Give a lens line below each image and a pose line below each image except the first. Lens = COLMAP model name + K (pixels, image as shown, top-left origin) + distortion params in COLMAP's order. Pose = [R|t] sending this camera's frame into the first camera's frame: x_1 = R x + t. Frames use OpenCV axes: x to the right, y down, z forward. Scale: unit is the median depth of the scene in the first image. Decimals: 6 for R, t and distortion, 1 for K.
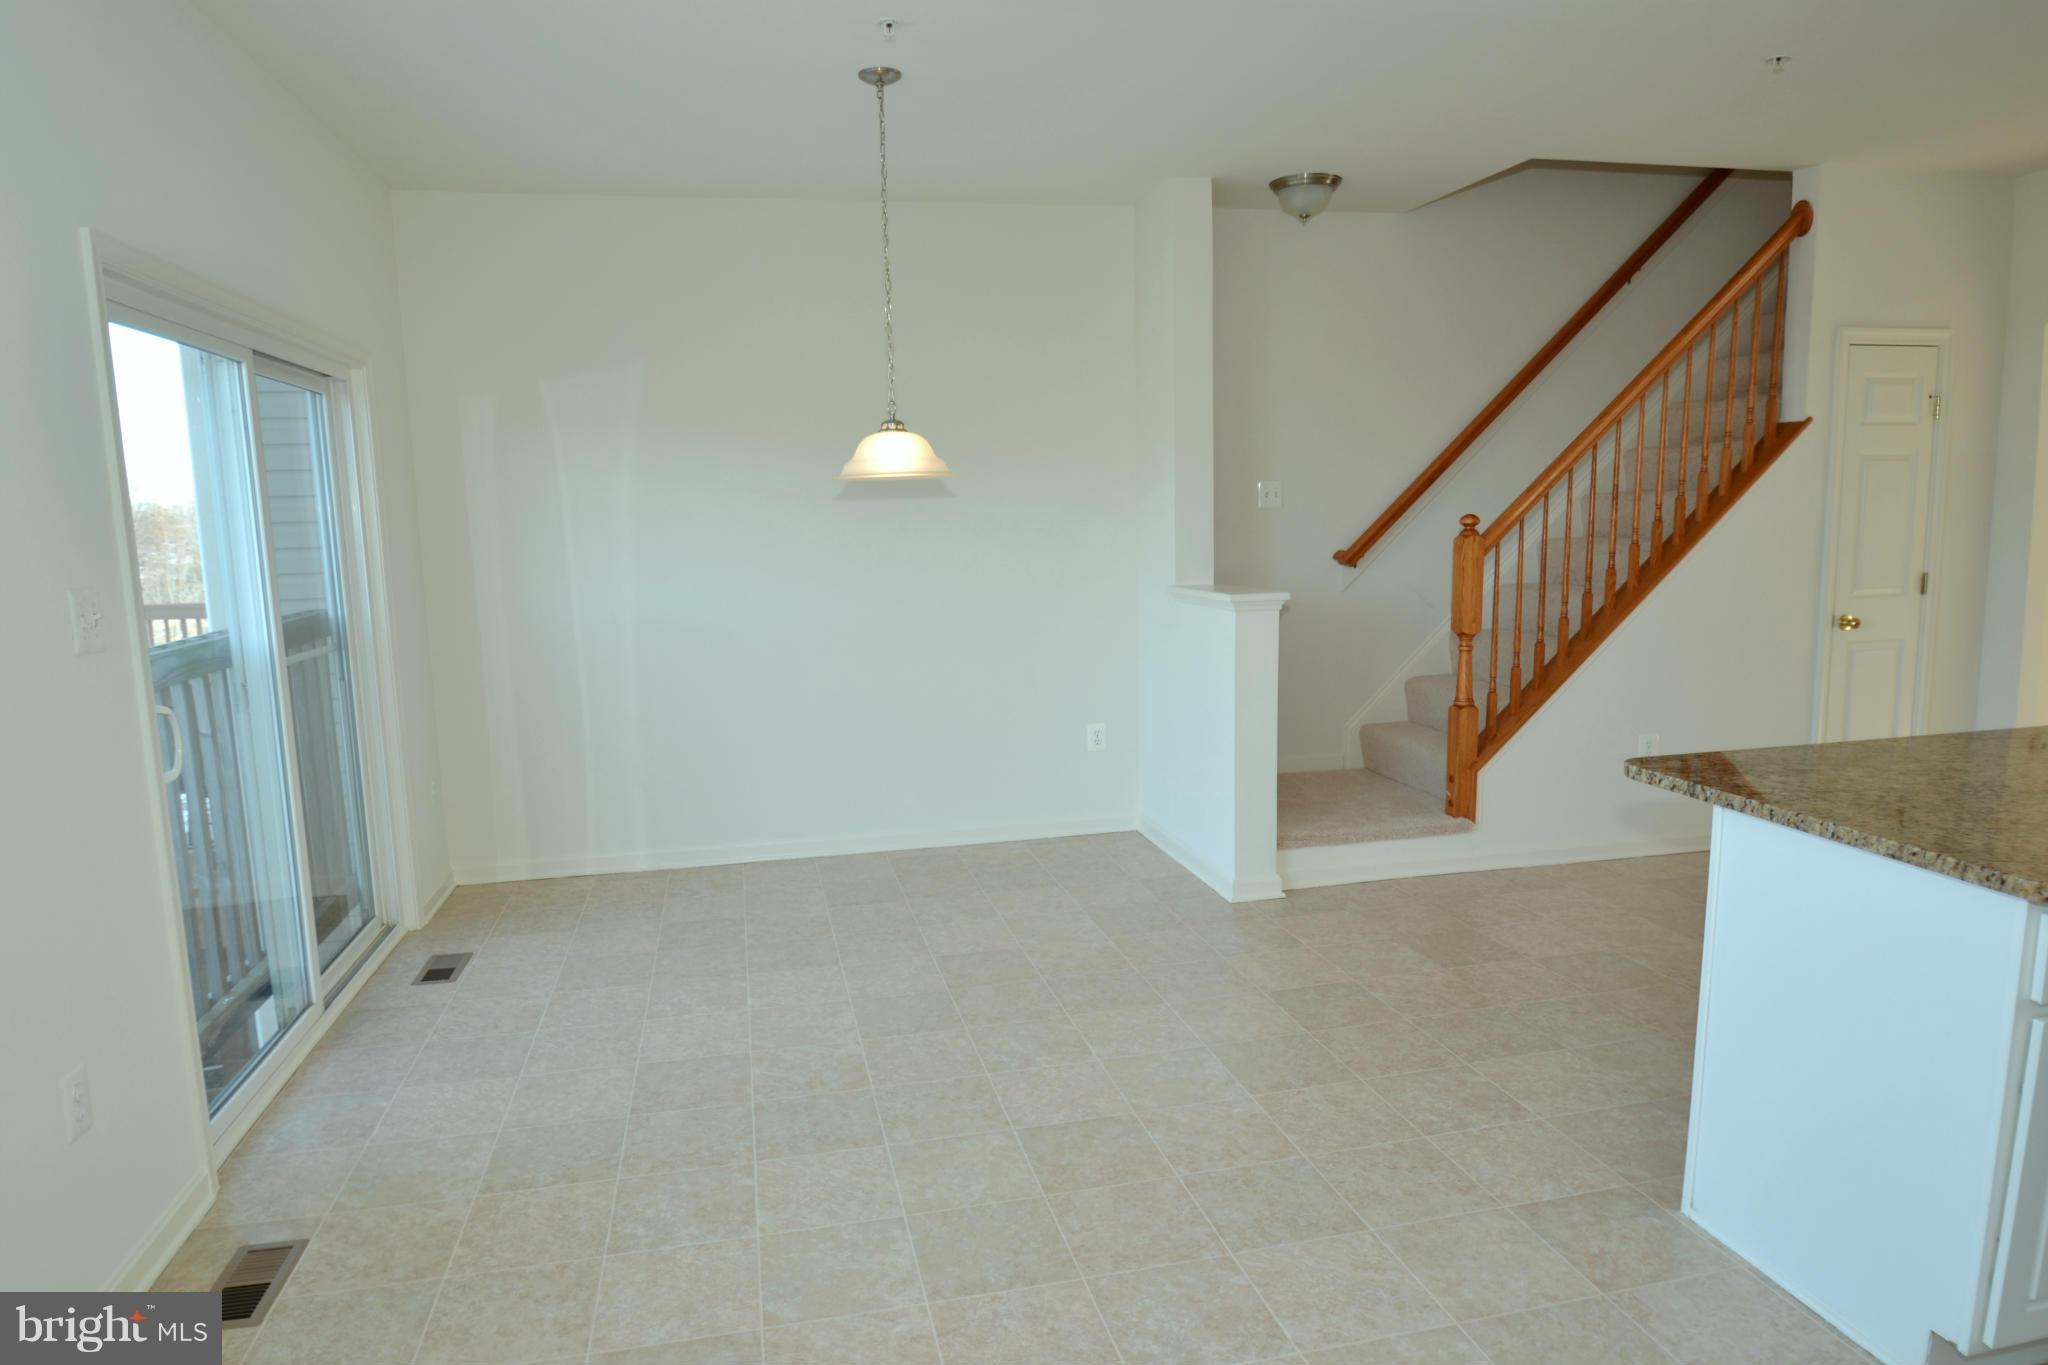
lens RADIAL K [[1229.4, 0, 1000.6], [0, 1229.4, 691.6], [0, 0, 1]] dist [-0.027211, -0.002306]
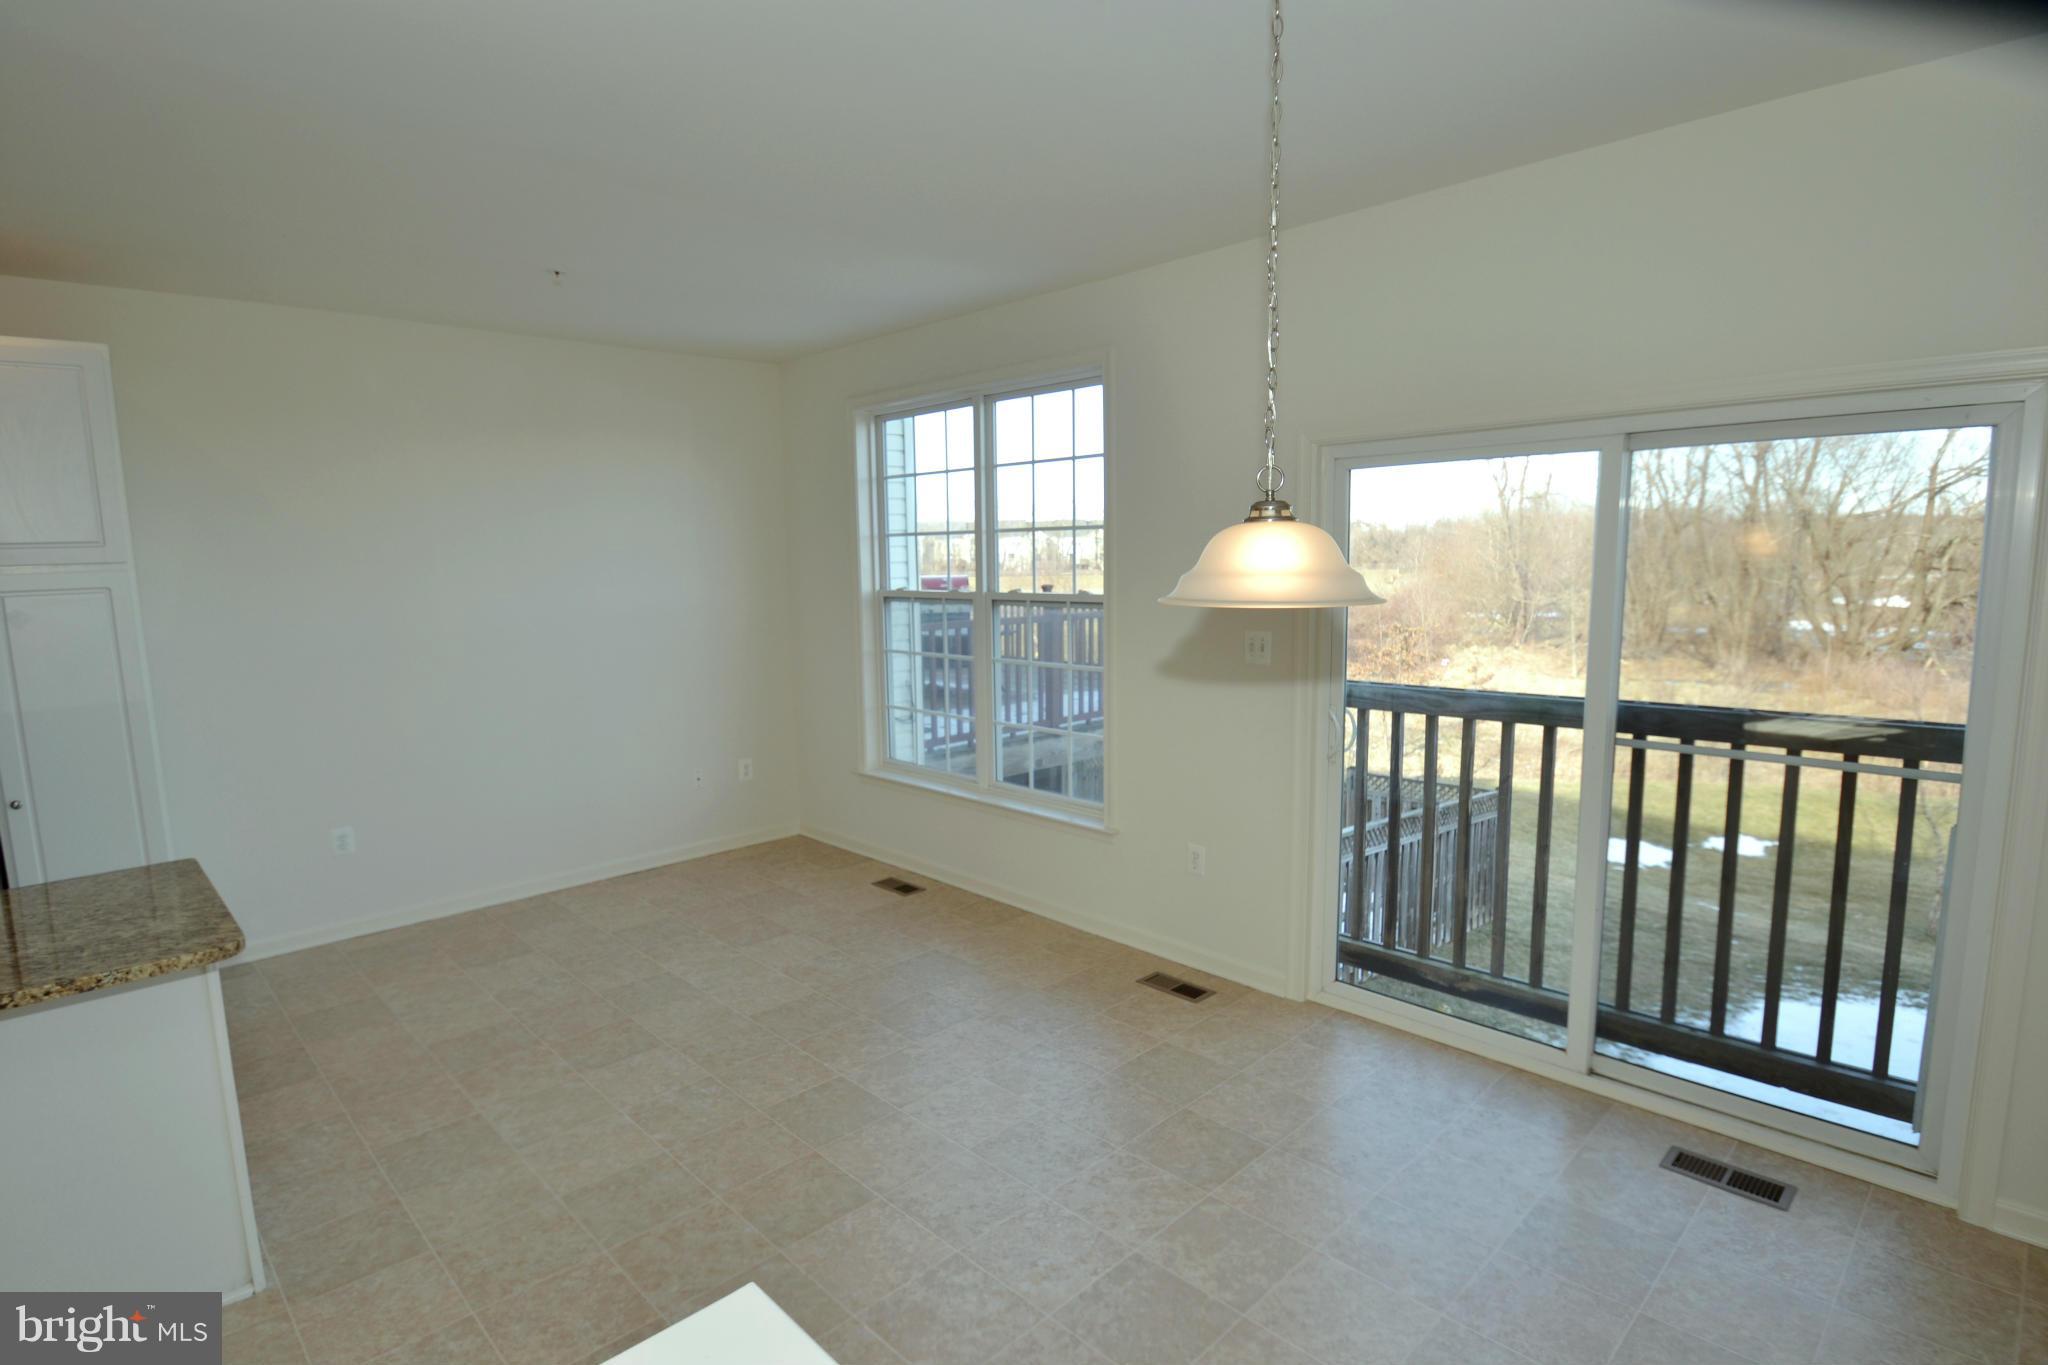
lens RADIAL K [[1050.1, 0, 997.7], [0, 1050.1, 688.5], [0, 0, 1]] dist [-0.003295, -0.013245]
pose [[-0.851658, 0.110952, -0.512219, 0.218909], [-0.032849, 0.964113, 0.263454, -0.206460], [0.523067, 0.241198, -0.817450, 1.059441]]
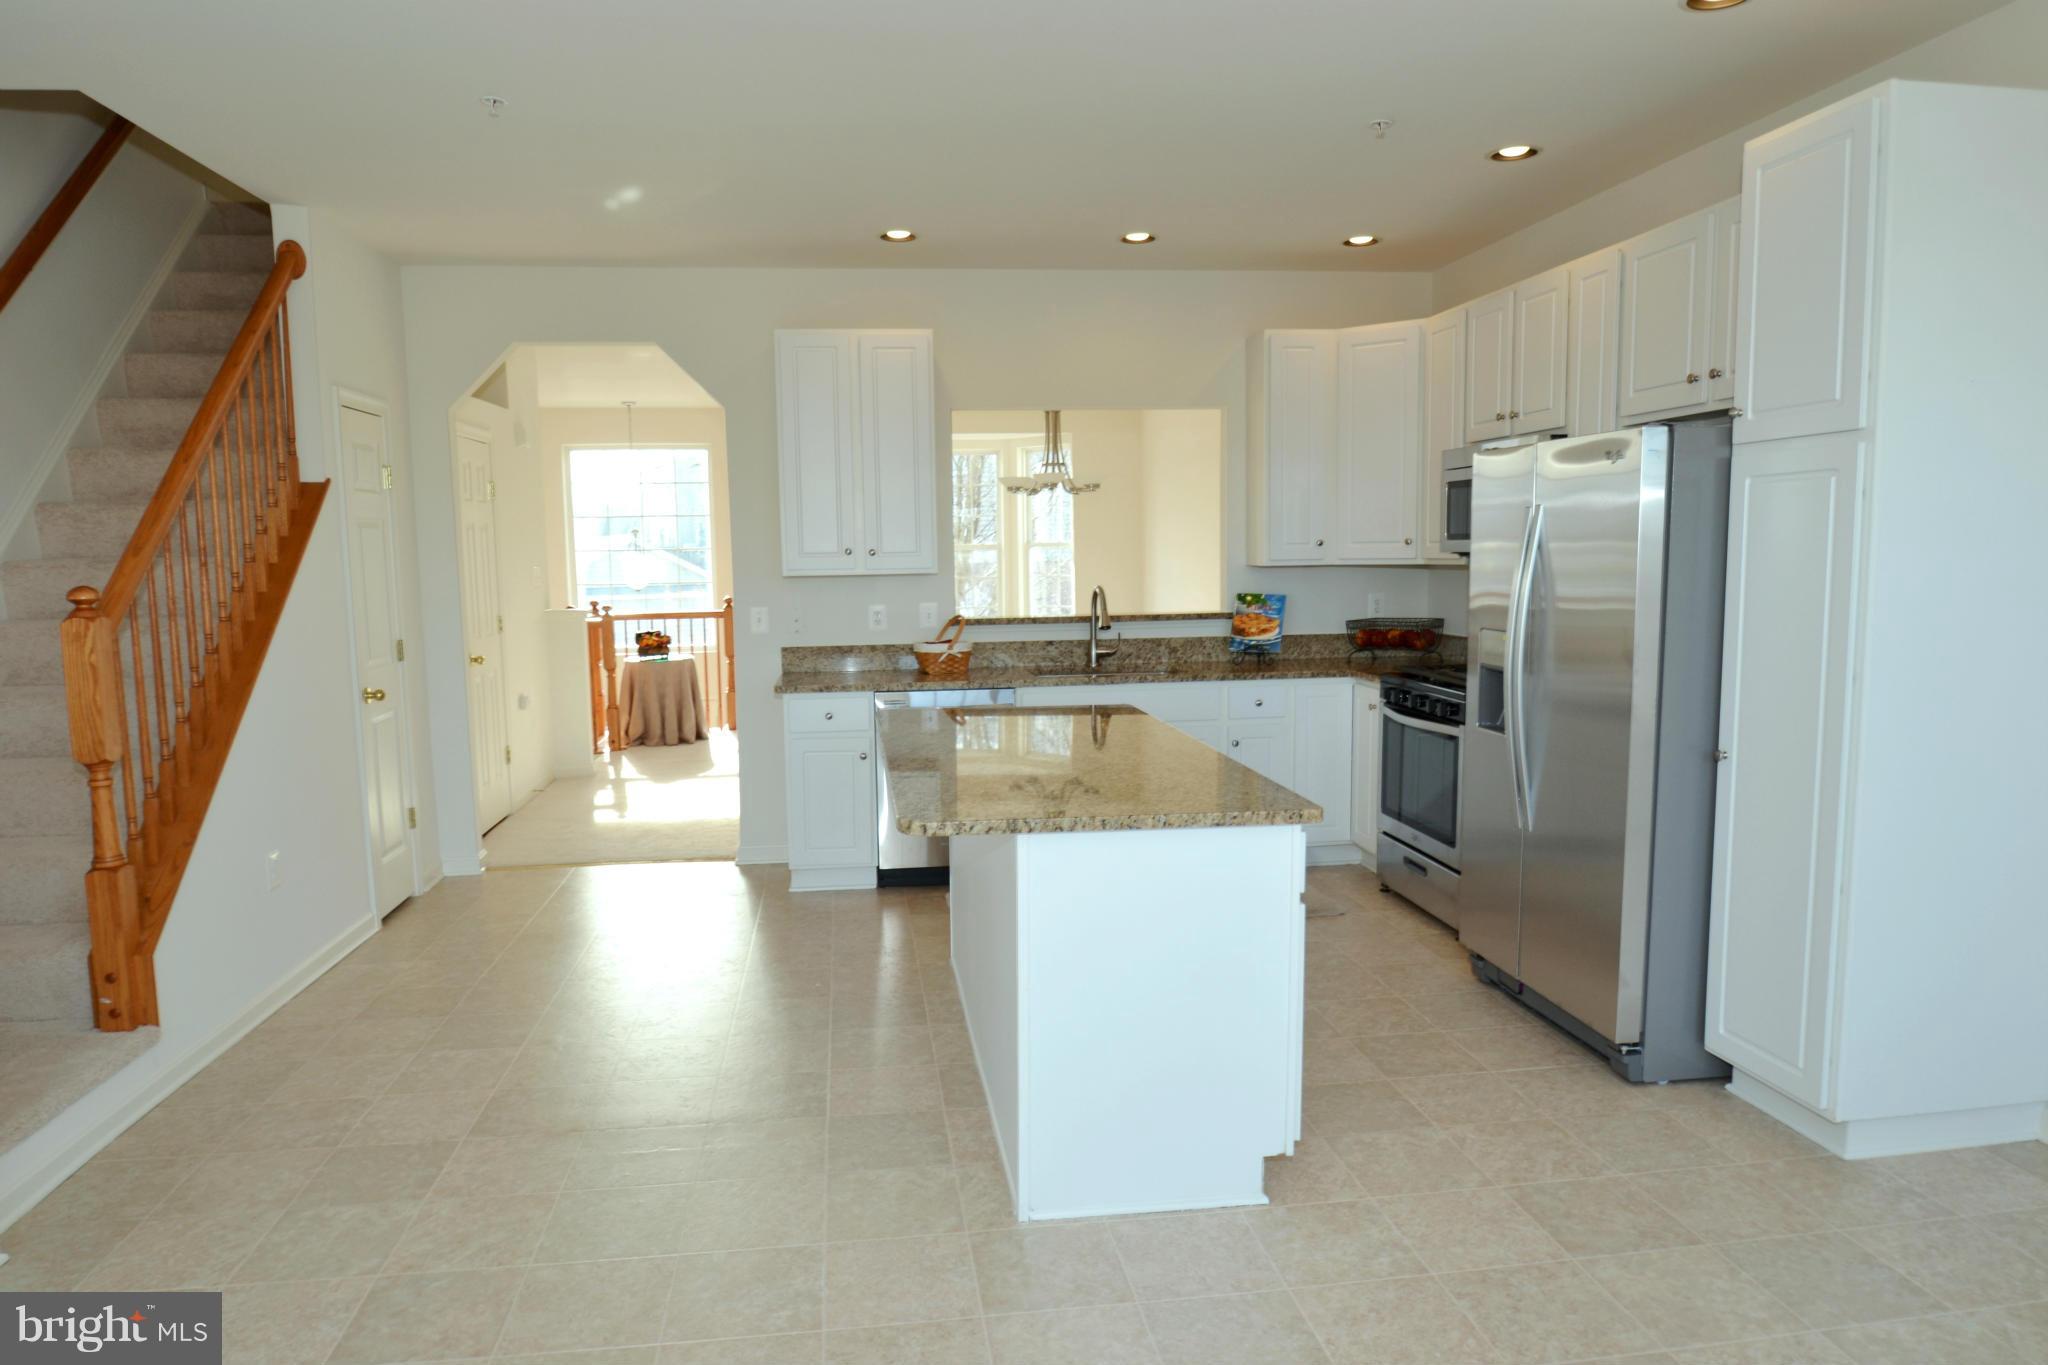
lens RADIAL K [[1265.6, 0, 997.9], [0, 1265.6, 690.2], [0, 0, 1]] dist [-0.027194, 0.001033]
pose [[0.088863, -0.087361, 0.992205, -0.258963], [0.155901, 0.985088, 0.072772, -0.059214], [-0.983767, 0.148219, 0.101157, 0.437393]]
